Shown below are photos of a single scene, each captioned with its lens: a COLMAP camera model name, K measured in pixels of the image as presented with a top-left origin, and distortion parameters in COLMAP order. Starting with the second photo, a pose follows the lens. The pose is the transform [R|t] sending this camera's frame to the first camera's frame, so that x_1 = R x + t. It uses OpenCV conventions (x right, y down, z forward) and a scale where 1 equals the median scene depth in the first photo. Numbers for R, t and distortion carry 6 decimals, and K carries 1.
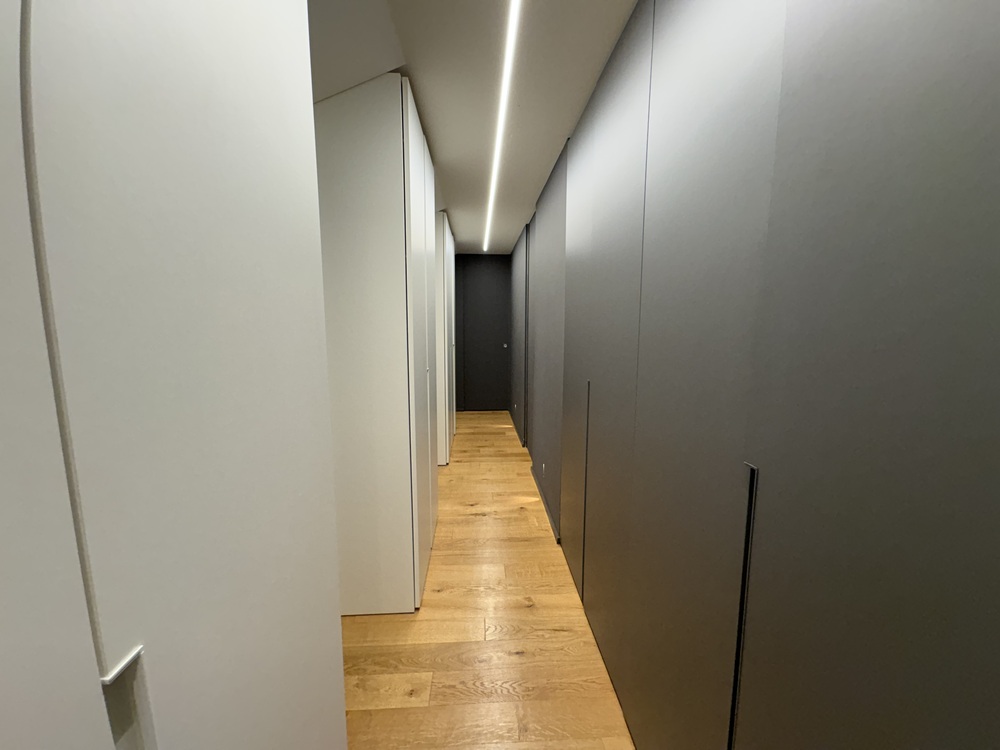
lens RADIAL K [[397.2, 0, 501.6], [0, 397.2, 372.6], [0, 0, 1]] dist [0.001712, -0.000422]
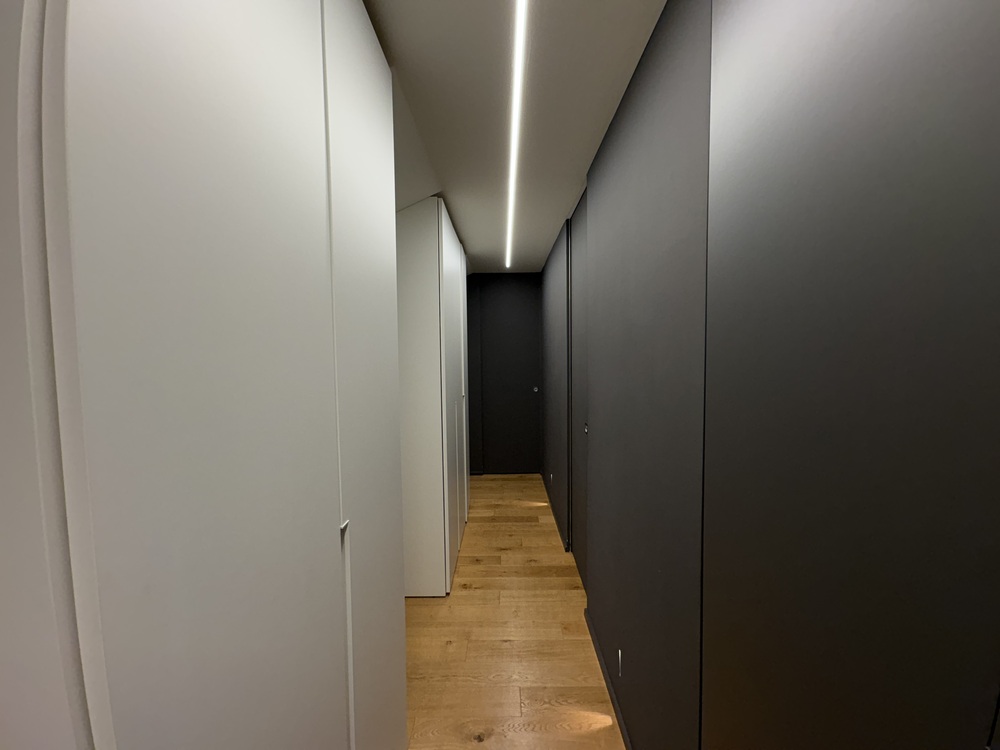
lens RADIAL K [[397.2, 0, 500.8], [0, 397.2, 372.4], [0, 0, 1]] dist [0.001712, -0.000422]
pose [[0.997398, -0.012281, -0.071039, -0.004143], [0.006988, 0.997212, -0.074286, -0.060872], [0.071754, 0.073596, 0.994703, 0.310798]]
